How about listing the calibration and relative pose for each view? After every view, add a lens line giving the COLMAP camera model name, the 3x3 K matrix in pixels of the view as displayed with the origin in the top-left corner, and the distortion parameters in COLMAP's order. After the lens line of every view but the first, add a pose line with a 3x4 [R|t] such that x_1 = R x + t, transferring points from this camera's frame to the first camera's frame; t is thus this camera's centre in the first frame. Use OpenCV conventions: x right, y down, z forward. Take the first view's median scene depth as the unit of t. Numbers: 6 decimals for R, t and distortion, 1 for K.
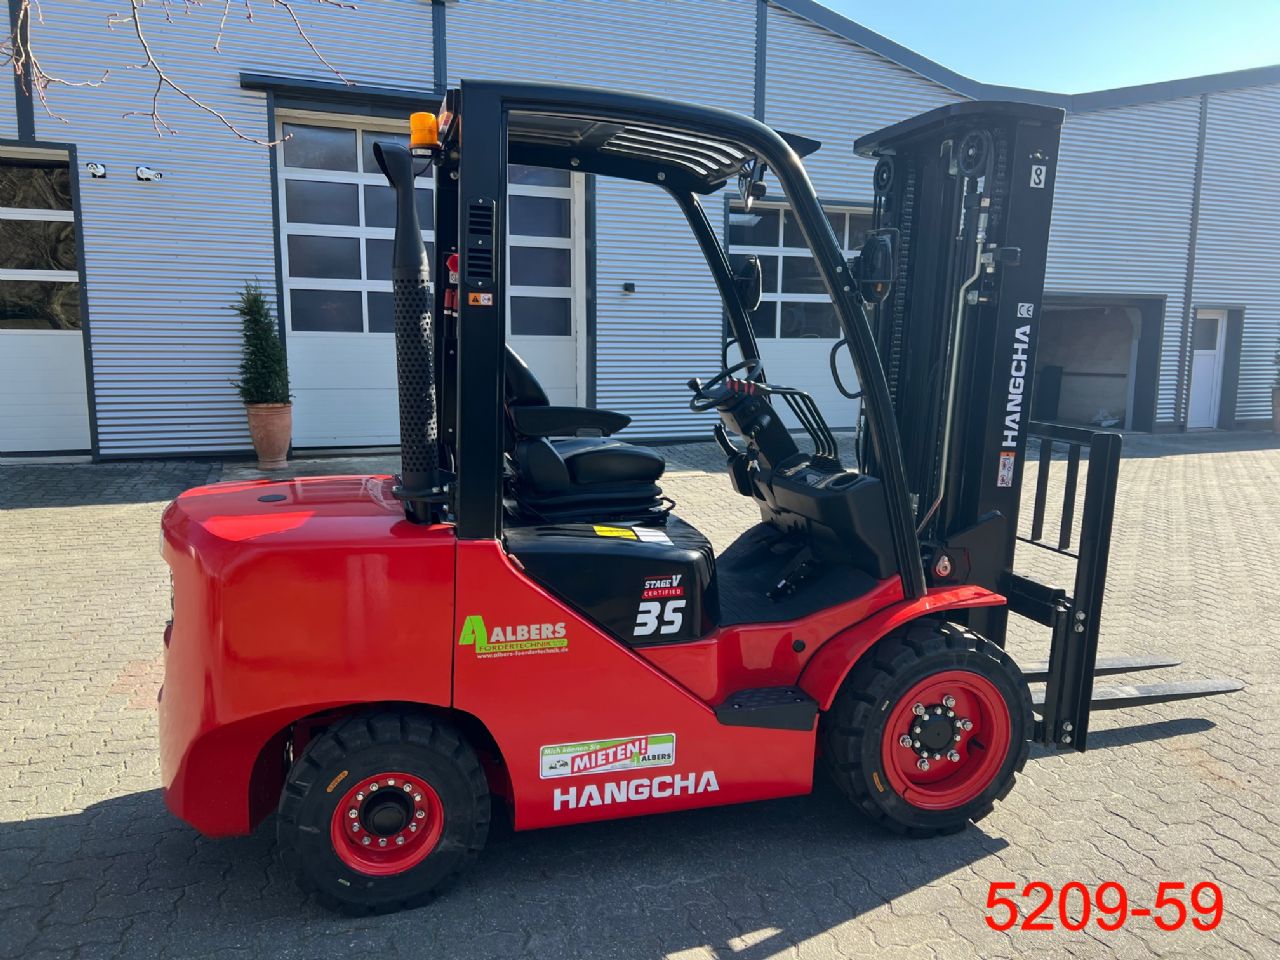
lens RADIAL K [[952.5, 0, 642.5], [0, 952.5, 476.0], [0, 0, 1]] dist [0.079866, -0.115070]
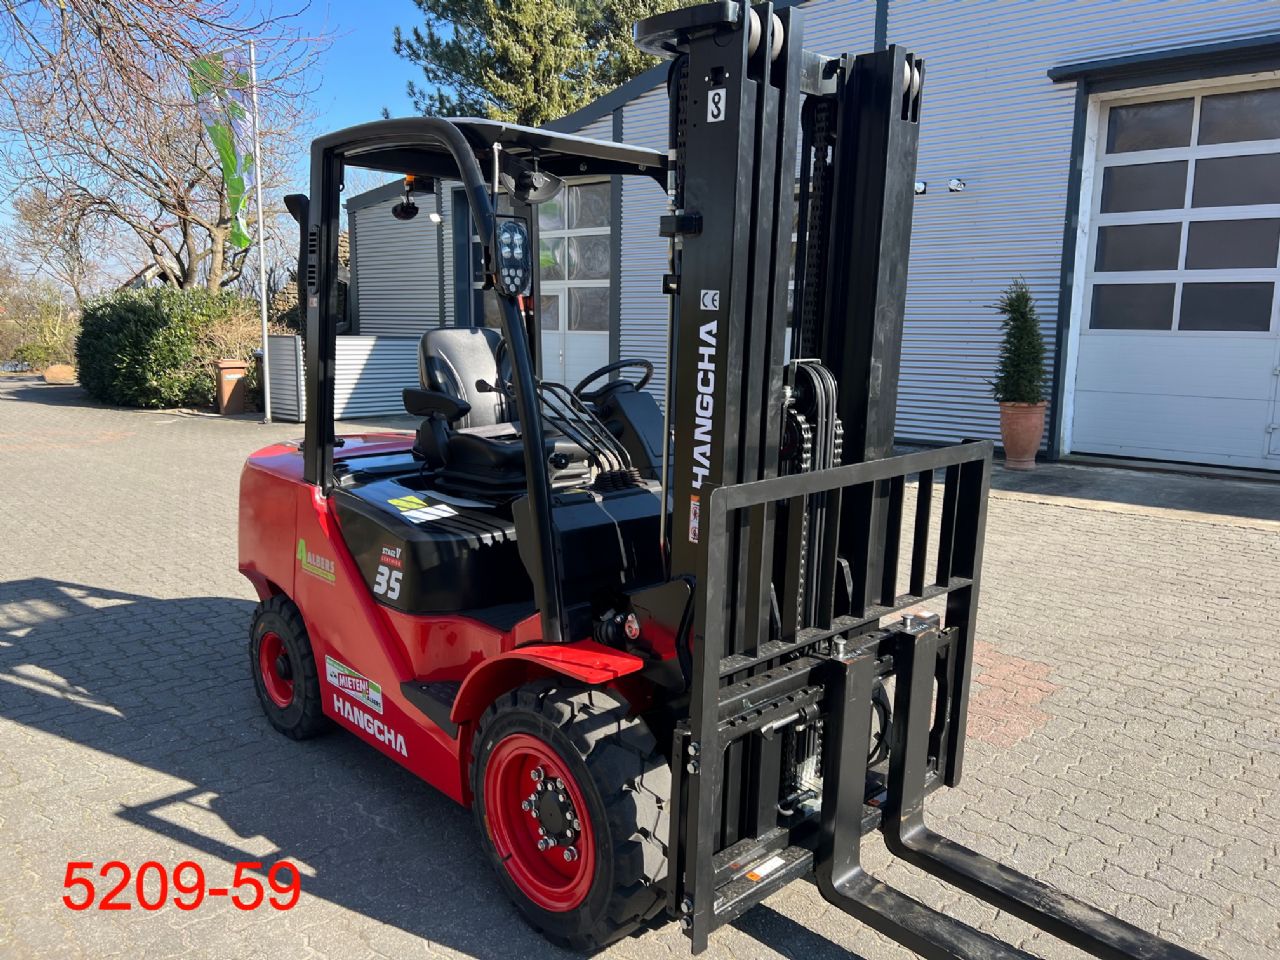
lens RADIAL K [[957.1, 0, 646.7], [0, 957.1, 472.8], [0, 0, 1]] dist [0.068229, -0.090529]
pose [[0.467800, 0.132289, -0.873878, 1.108210], [-0.134169, 0.987905, 0.077728, -0.105142], [0.873592, 0.080887, 0.479891, 0.697658]]
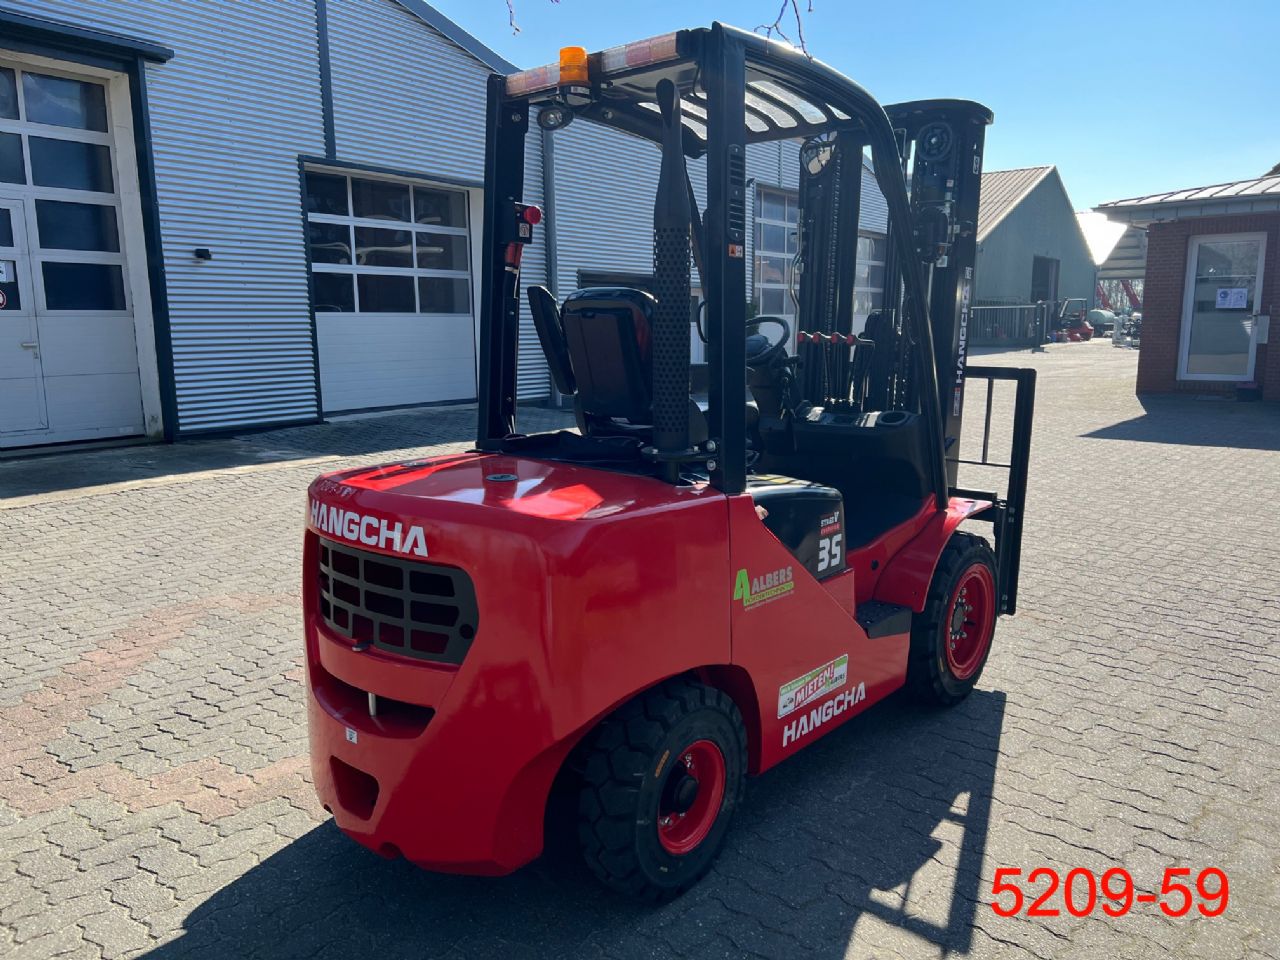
lens RADIAL K [[953.7, 0, 640.0], [0, 953.7, 480.0], [0, 0, 1]] dist [0.066508, -0.070652]
pose [[0.839843, -0.103221, 0.532926, -0.718679], [0.089939, 0.994645, 0.050914, -0.007502], [-0.535327, 0.005171, 0.844629, 0.193180]]
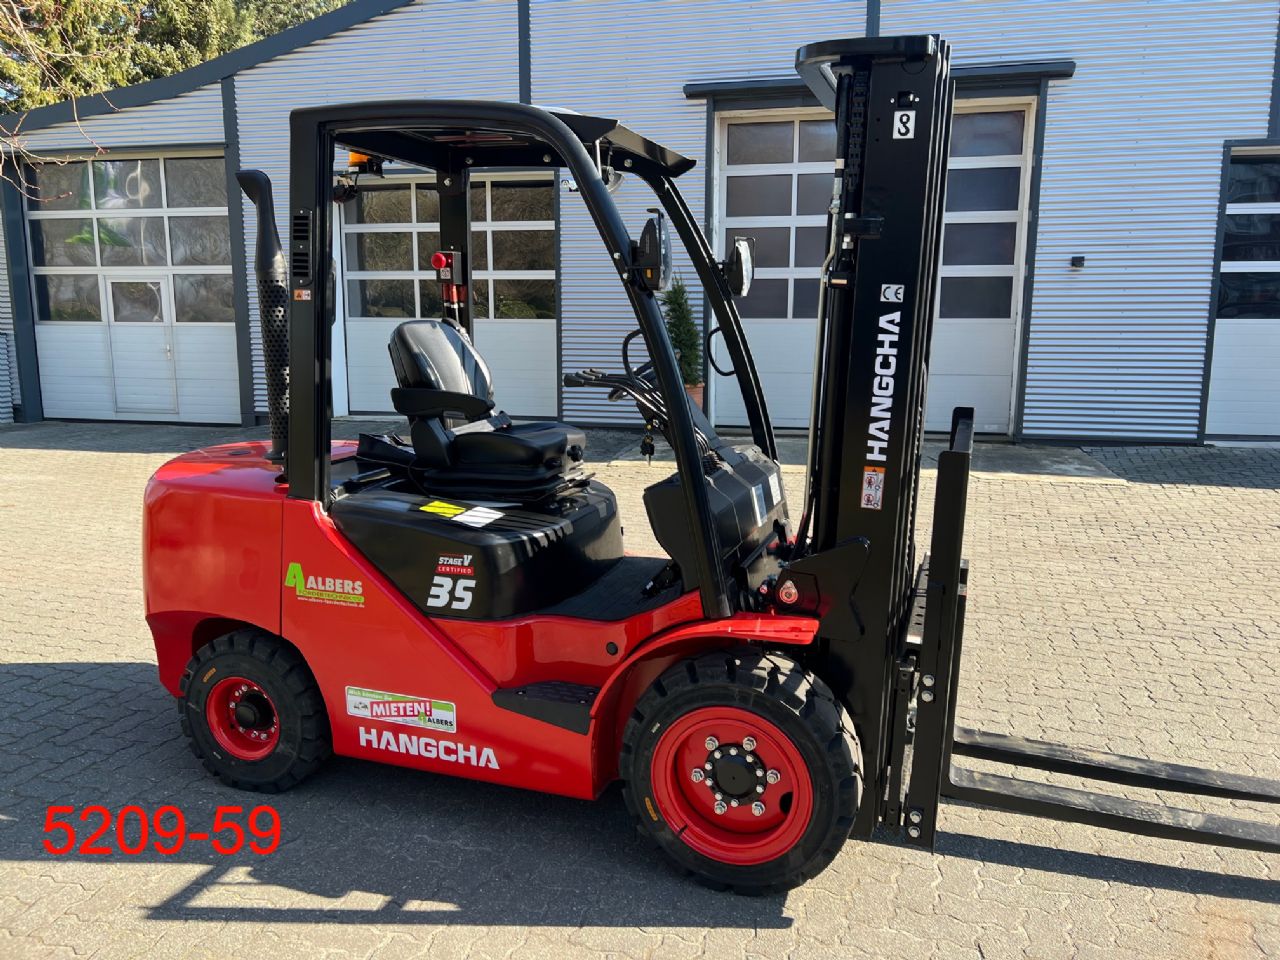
lens RADIAL K [[955.5, 0, 646.5], [0, 955.5, 476.7], [0, 0, 1]] dist [0.067057, -0.083407]
pose [[0.817907, 0.087258, -0.568695, 0.772509], [-0.077159, 0.996139, 0.041871, -0.040318], [0.570153, 0.009633, 0.821482, 0.243408]]
